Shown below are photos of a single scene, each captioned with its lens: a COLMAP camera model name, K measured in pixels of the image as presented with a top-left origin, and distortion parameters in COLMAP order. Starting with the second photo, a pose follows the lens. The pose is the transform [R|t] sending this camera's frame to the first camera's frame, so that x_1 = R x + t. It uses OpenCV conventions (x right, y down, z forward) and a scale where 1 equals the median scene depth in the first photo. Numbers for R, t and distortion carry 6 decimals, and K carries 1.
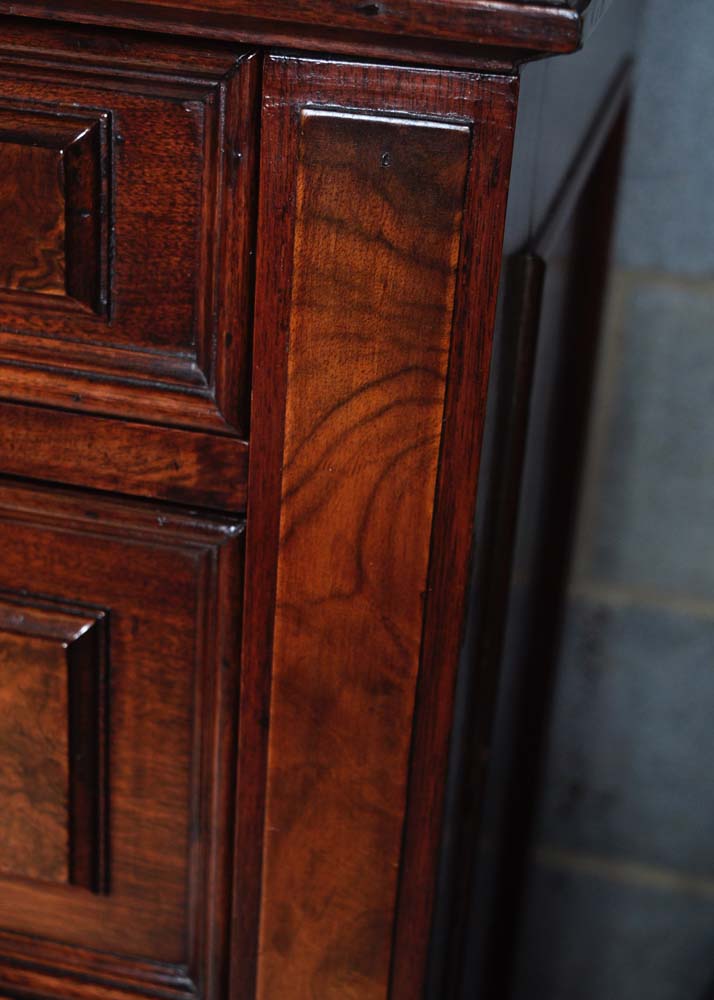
lens RADIAL K [[1721.1, 0, 357.0], [0, 1721.1, 500.0], [0, 0, 1]] dist [-0.005441, -0.009936]
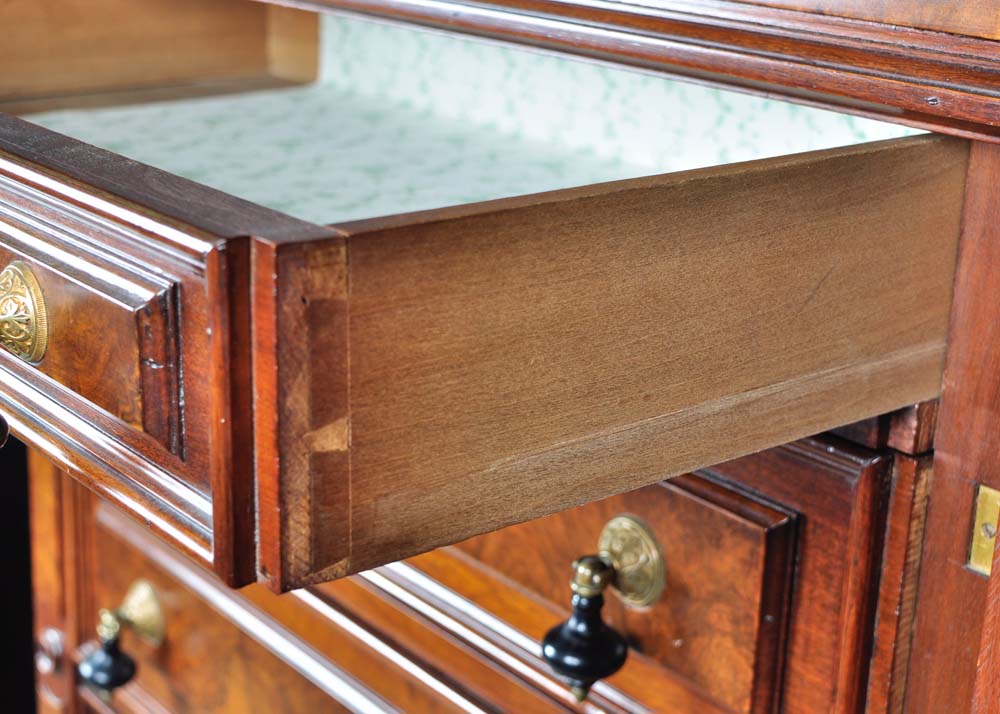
lens RADIAL K [[1721.1, 0, 500.0], [0, 1721.1, 357.0], [0, 0, 1]] dist [-0.005441, -0.009936]
pose [[0.784658, 0.148641, -0.601845, 0.502146], [-0.260305, 0.960096, -0.102253, 0.150536], [0.562630, 0.236898, 0.792040, -0.304970]]
